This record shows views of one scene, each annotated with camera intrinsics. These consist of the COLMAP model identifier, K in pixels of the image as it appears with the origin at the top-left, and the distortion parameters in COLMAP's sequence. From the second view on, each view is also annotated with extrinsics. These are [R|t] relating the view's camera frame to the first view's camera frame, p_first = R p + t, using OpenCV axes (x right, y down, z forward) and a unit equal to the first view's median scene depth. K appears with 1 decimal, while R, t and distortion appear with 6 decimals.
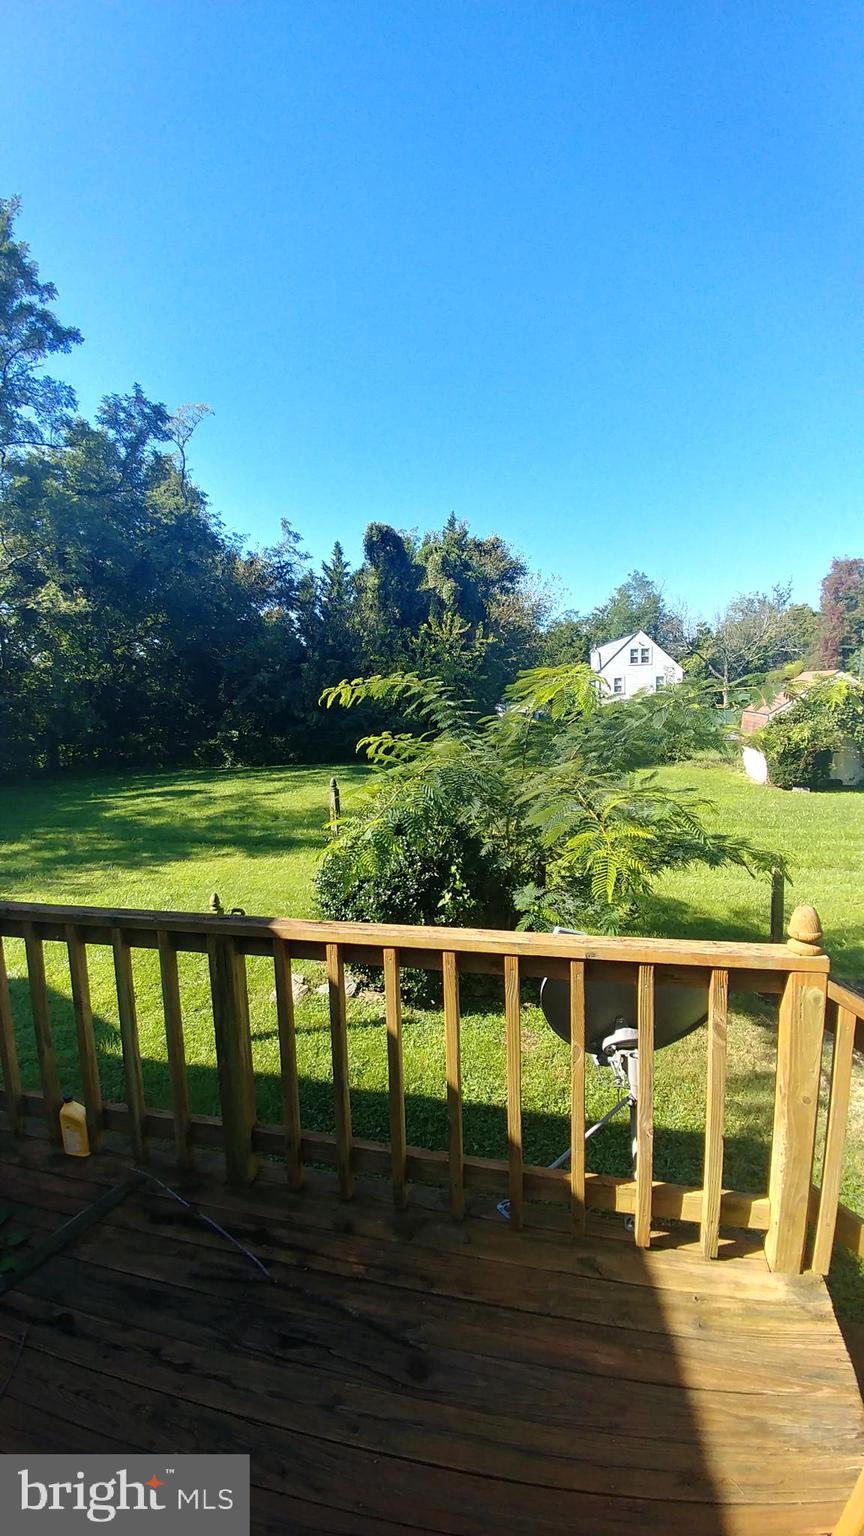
lens RADIAL K [[622.7, 0, 413.1], [0, 622.7, 765.2], [0, 0, 1]] dist [0.032398, -0.043363]
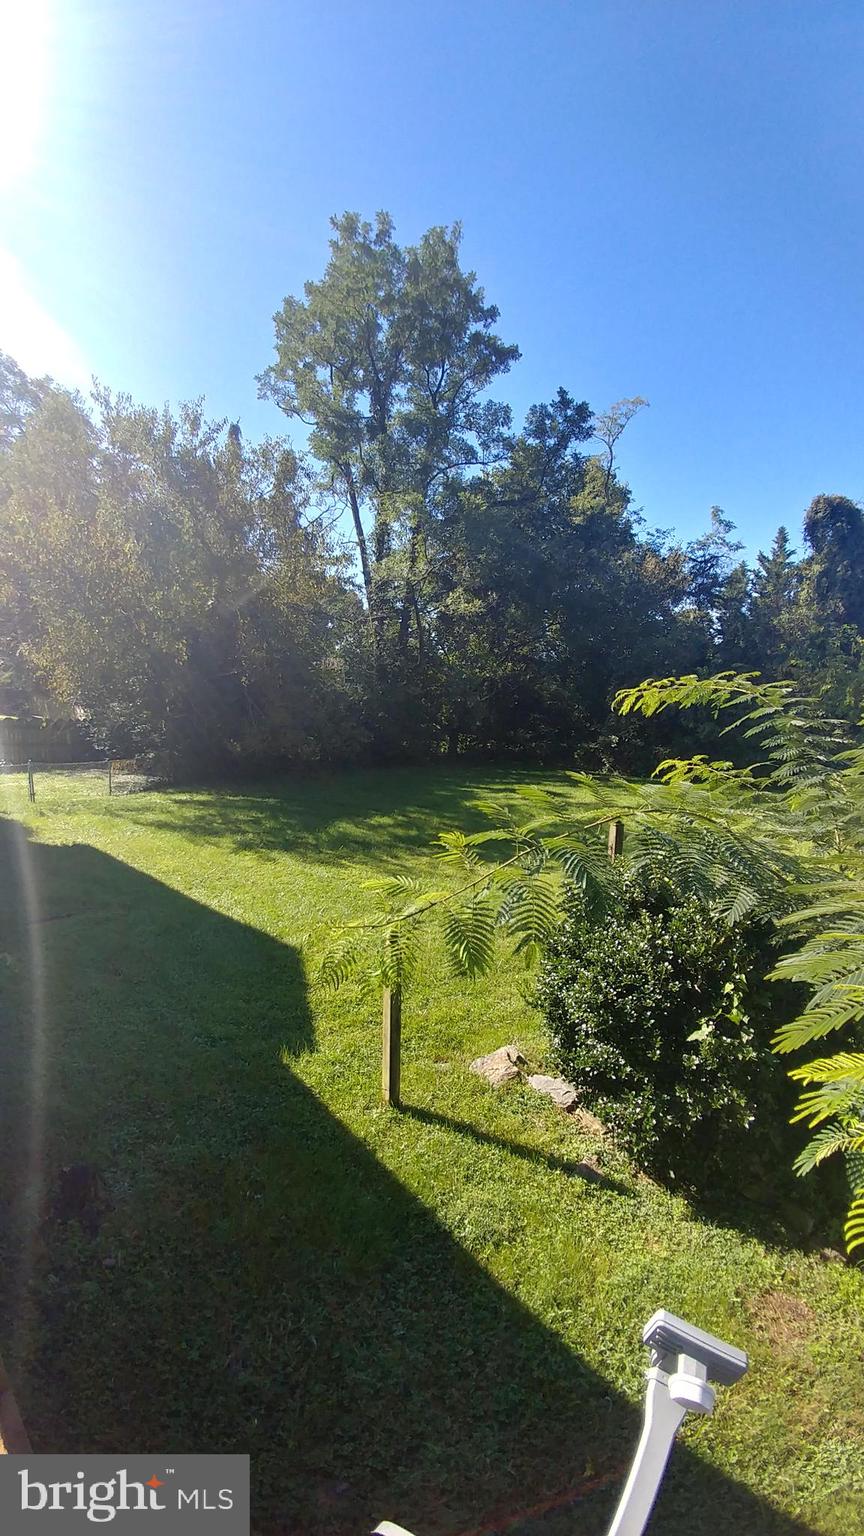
lens RADIAL K [[622.7, 0, 413.1], [0, 622.7, 765.2], [0, 0, 1]] dist [0.032398, -0.043363]
pose [[0.800675, 0.119949, -0.586968, 0.062049], [-0.123445, 0.991759, 0.034279, -0.014168], [0.586243, 0.045012, 0.808884, 0.125028]]
